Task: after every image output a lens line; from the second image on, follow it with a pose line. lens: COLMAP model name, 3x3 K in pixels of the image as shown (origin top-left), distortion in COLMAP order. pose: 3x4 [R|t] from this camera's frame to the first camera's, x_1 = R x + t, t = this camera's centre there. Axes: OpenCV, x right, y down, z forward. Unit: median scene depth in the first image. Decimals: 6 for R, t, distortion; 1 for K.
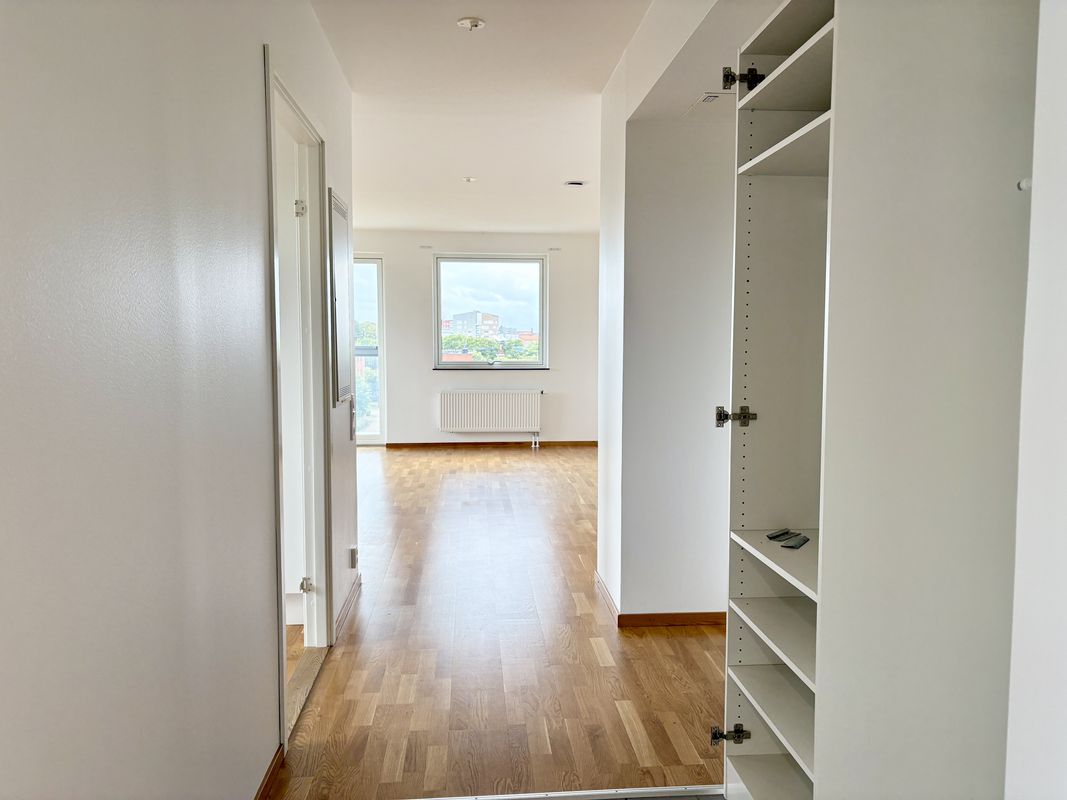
lens RADIAL K [[830.3, 0, 543.8], [0, 830.3, 400.8], [0, 0, 1]] dist [0.060362, -0.014189]
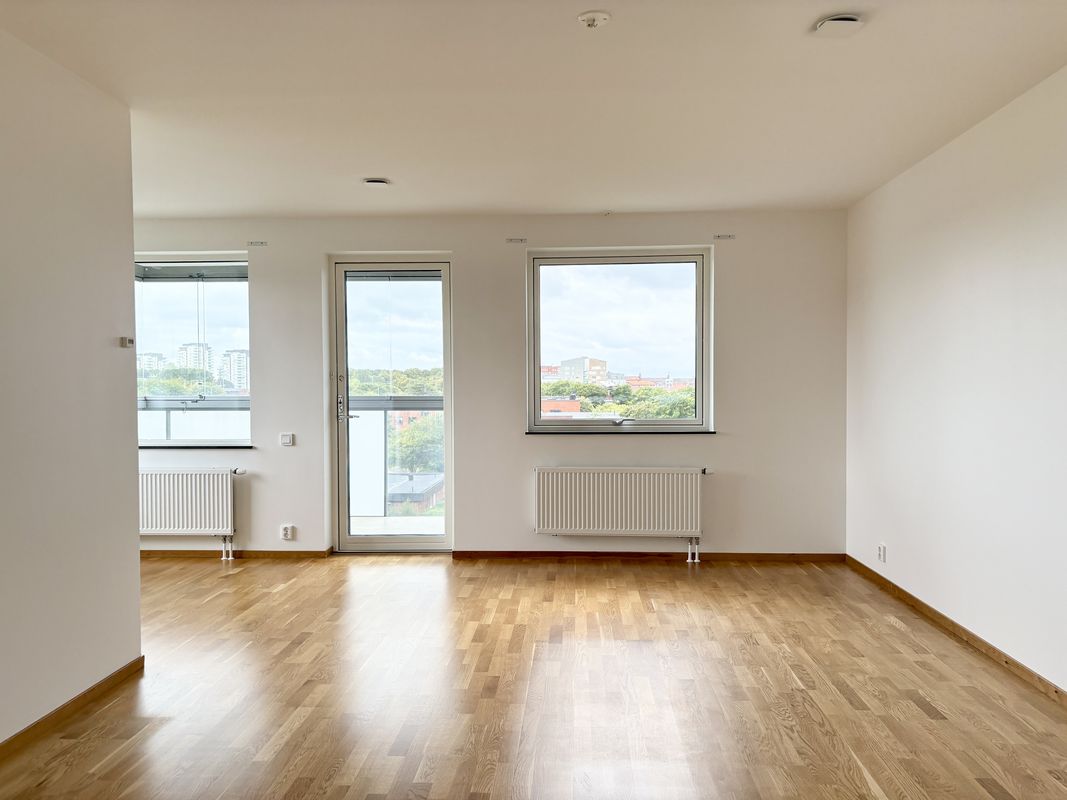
lens RADIAL K [[830.3, 0, 525.3], [0, 830.3, 397.5], [0, 0, 1]] dist [0.060362, -0.014189]
pose [[0.988573, -0.004145, -0.150685, -0.039077], [-0.004704, 0.998287, -0.058323, -0.028209], [0.150669, 0.058366, 0.986860, 0.377125]]
